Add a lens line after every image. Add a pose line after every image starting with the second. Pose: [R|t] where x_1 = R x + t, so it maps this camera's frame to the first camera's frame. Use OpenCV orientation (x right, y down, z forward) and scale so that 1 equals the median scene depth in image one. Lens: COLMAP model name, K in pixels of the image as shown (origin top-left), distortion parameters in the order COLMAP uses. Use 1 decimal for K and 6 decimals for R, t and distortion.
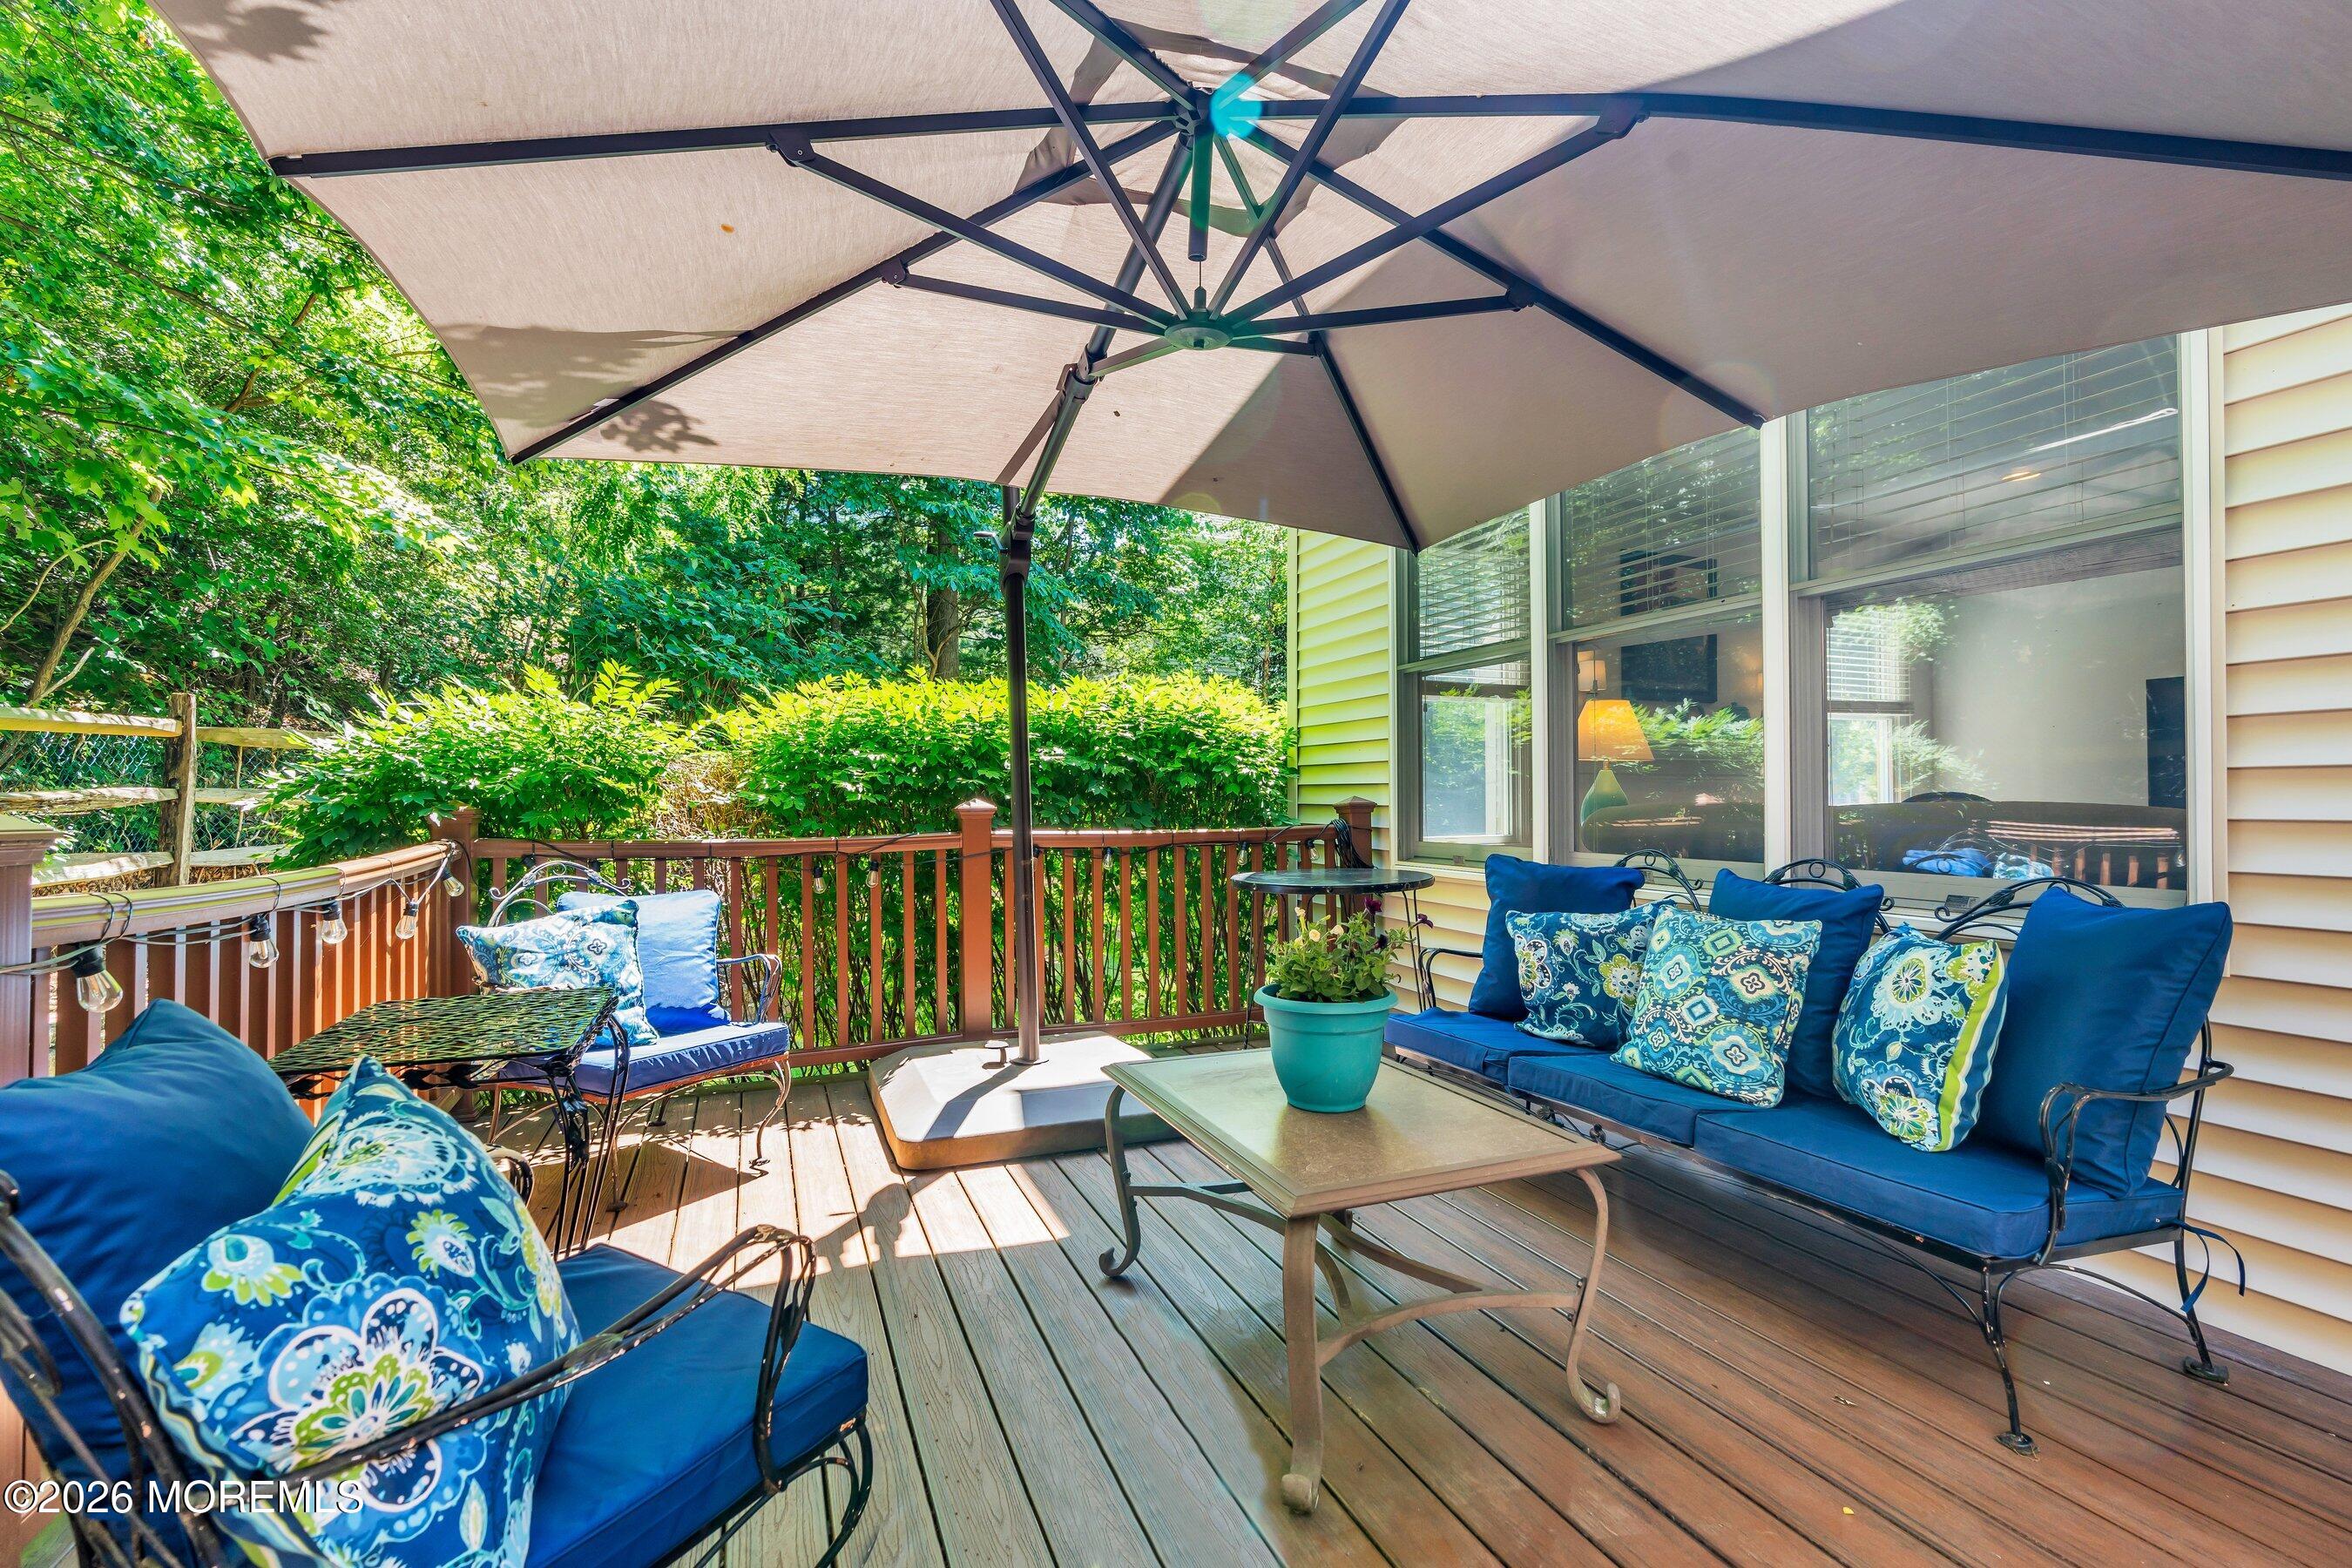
lens RADIAL K [[1050.7, 0, 1163.5], [0, 1050.7, 787.0], [0, 0, 1]] dist [-0.014408, 0.000235]
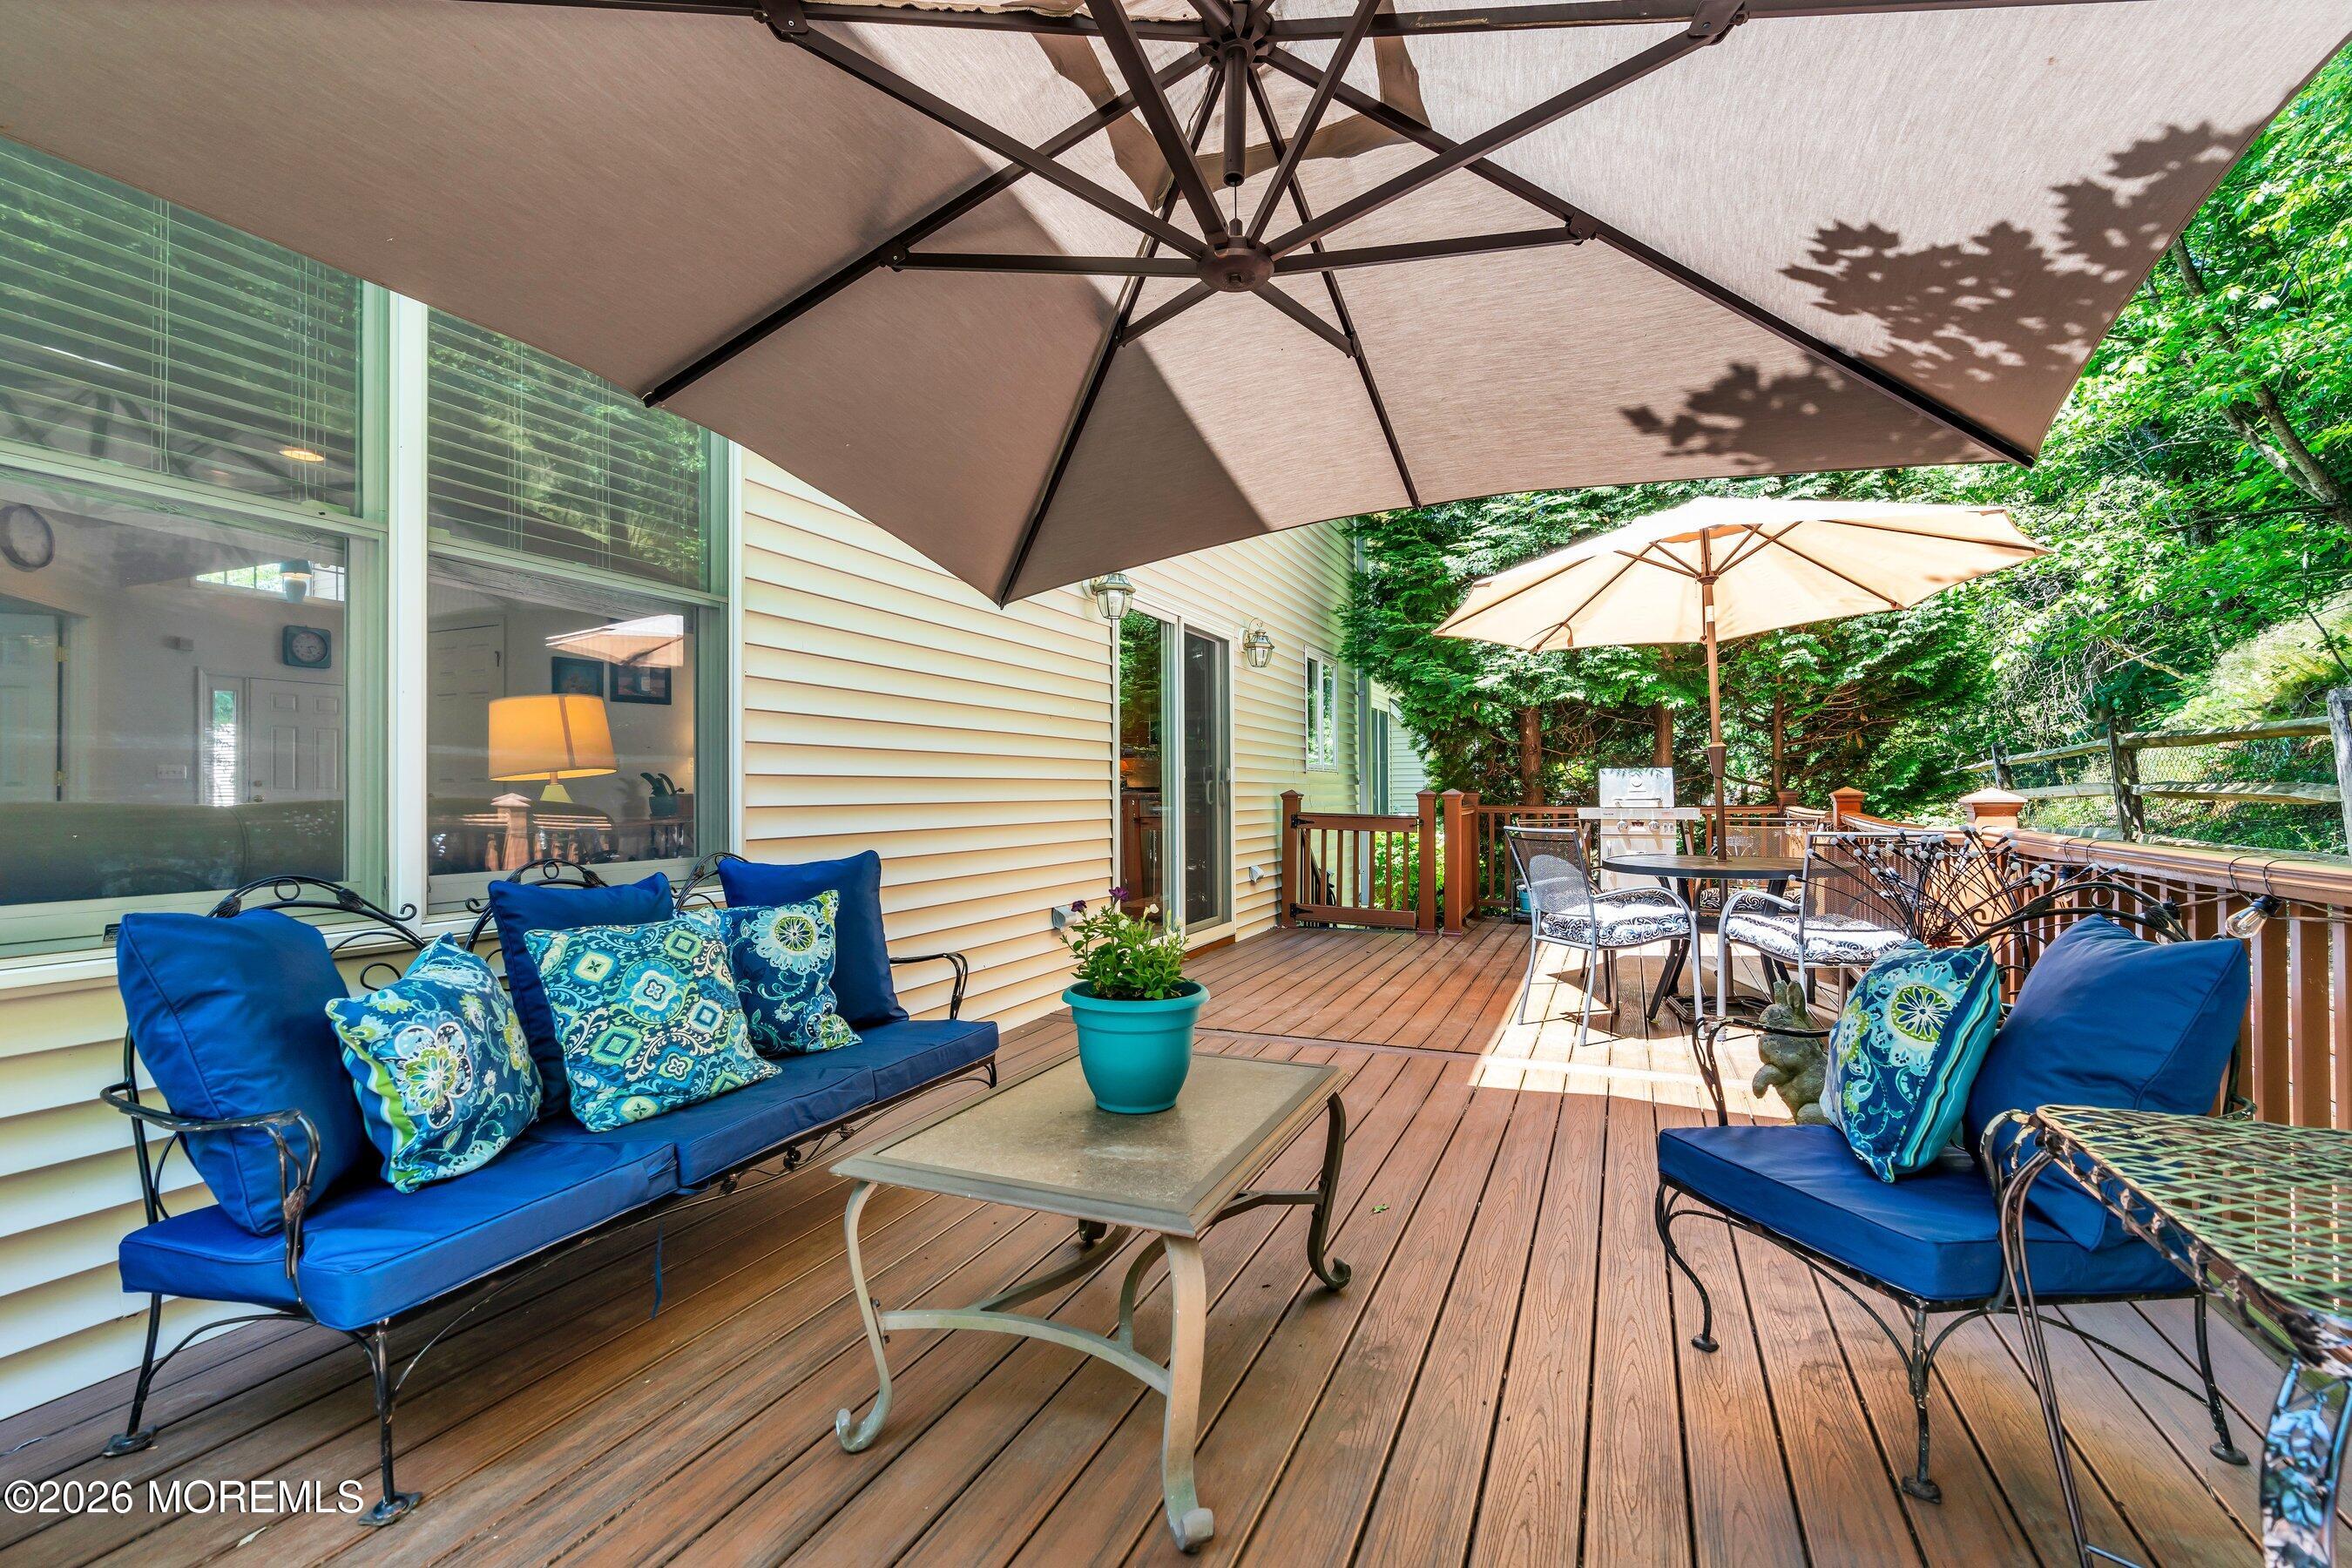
lens RADIAL K [[1050.7, 0, 1163.5], [0, 1050.7, 787.0], [0, 0, 1]] dist [-0.014408, 0.000235]
pose [[-0.706316, 0.003959, 0.707886, -0.441933], [-0.006794, 0.999900, -0.012371, 0.014351], [-0.707864, -0.013547, -0.706218, 1.344453]]
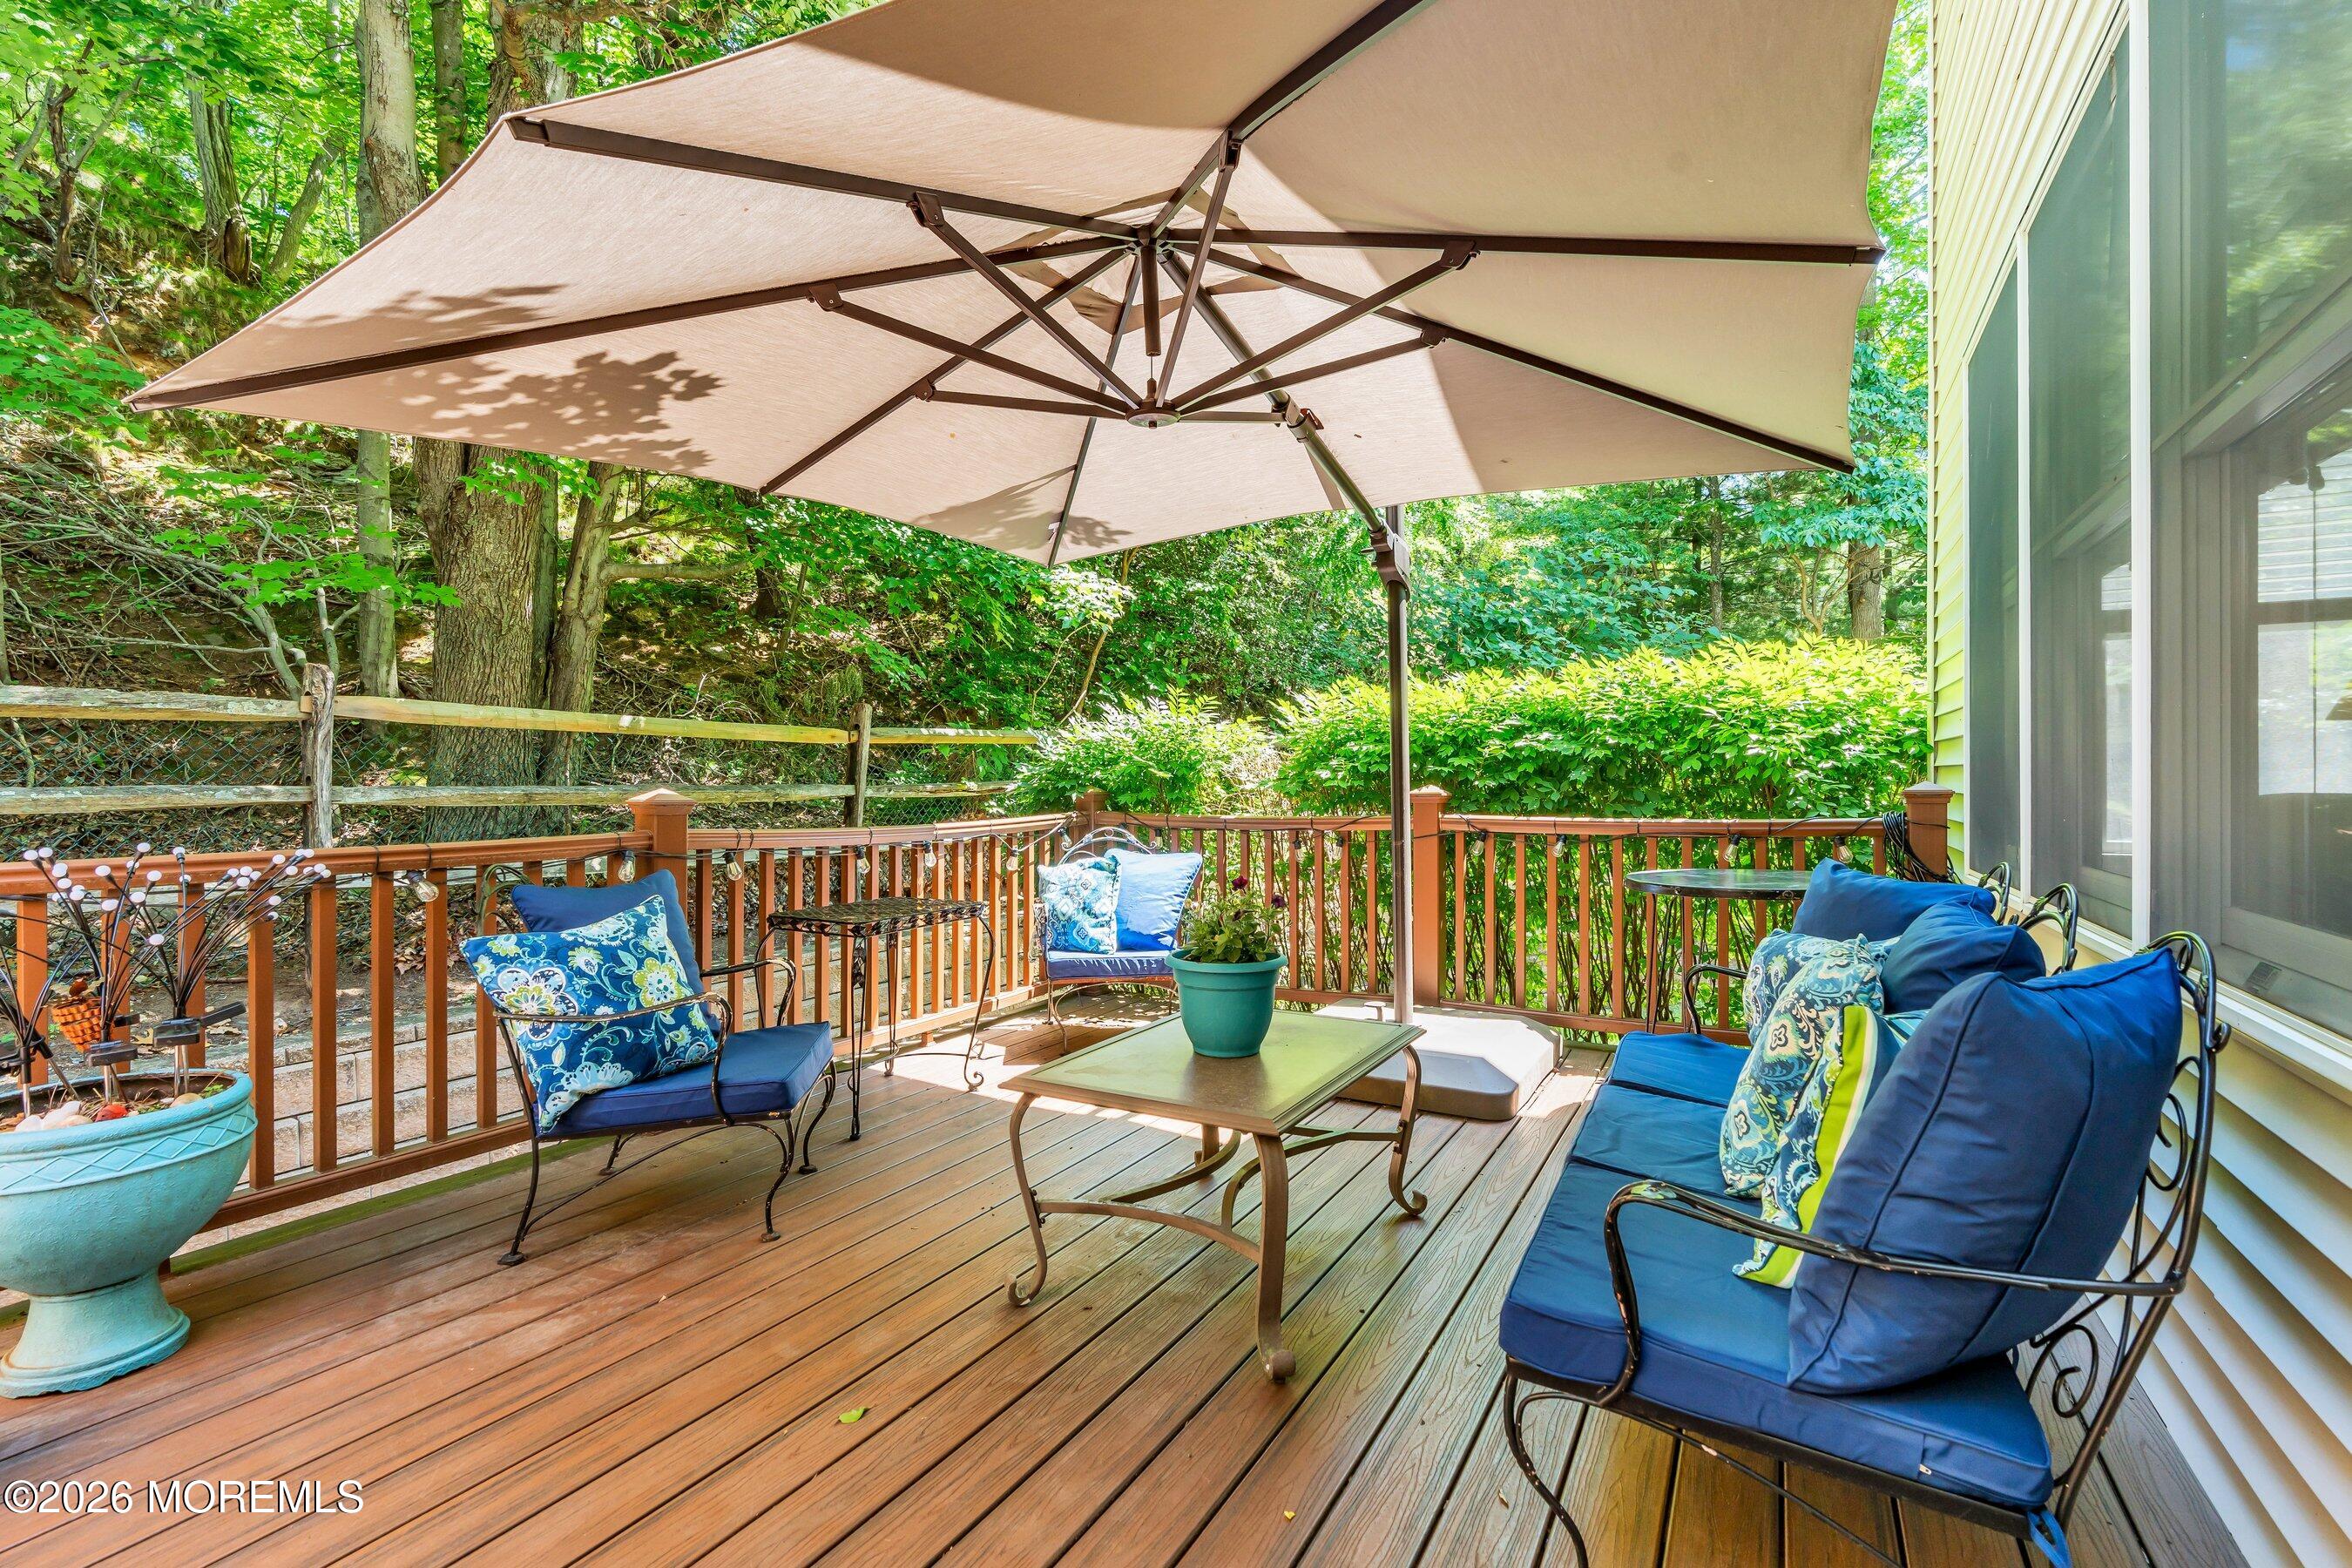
lens RADIAL K [[1050.7, 0, 1163.5], [0, 1050.7, 787.0], [0, 0, 1]] dist [-0.014408, 0.000235]
pose [[0.620111, 0.002913, -0.784509, 0.796632], [0.012057, 0.999840, 0.013244, -0.005879], [0.784421, -0.017672, 0.619976, 0.178525]]
